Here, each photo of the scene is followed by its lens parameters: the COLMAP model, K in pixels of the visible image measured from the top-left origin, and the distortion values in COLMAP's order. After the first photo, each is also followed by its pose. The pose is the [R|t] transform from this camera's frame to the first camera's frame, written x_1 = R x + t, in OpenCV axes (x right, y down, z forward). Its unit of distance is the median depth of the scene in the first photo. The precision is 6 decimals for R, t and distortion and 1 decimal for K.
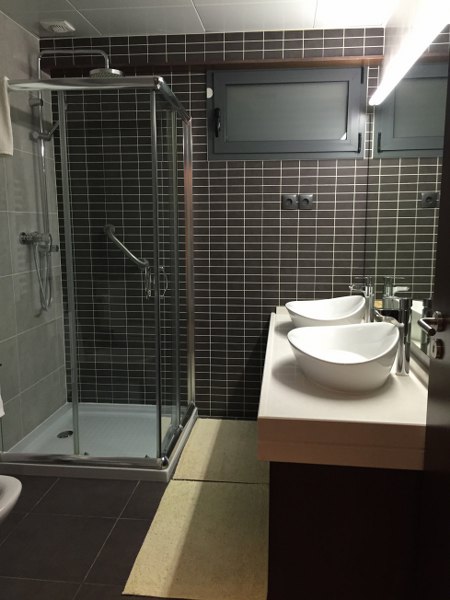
lens RADIAL K [[526.9, 0, 225.0], [0, 526.9, 300.0], [0, 0, 1]] dist [0.126336, -0.154064]
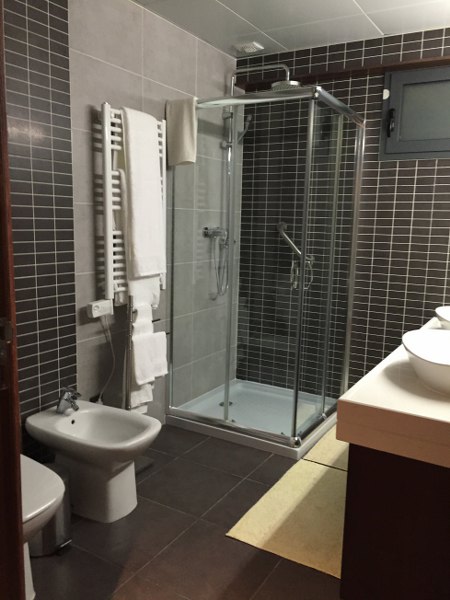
lens RADIAL K [[526.9, 0, 225.0], [0, 526.9, 300.0], [0, 0, 1]] dist [0.126336, -0.154064]
pose [[0.910957, 0.086593, -0.403309, 0.143253], [-0.087606, 0.996027, 0.015979, 0.011312], [0.403091, 0.020776, 0.914924, -0.046900]]
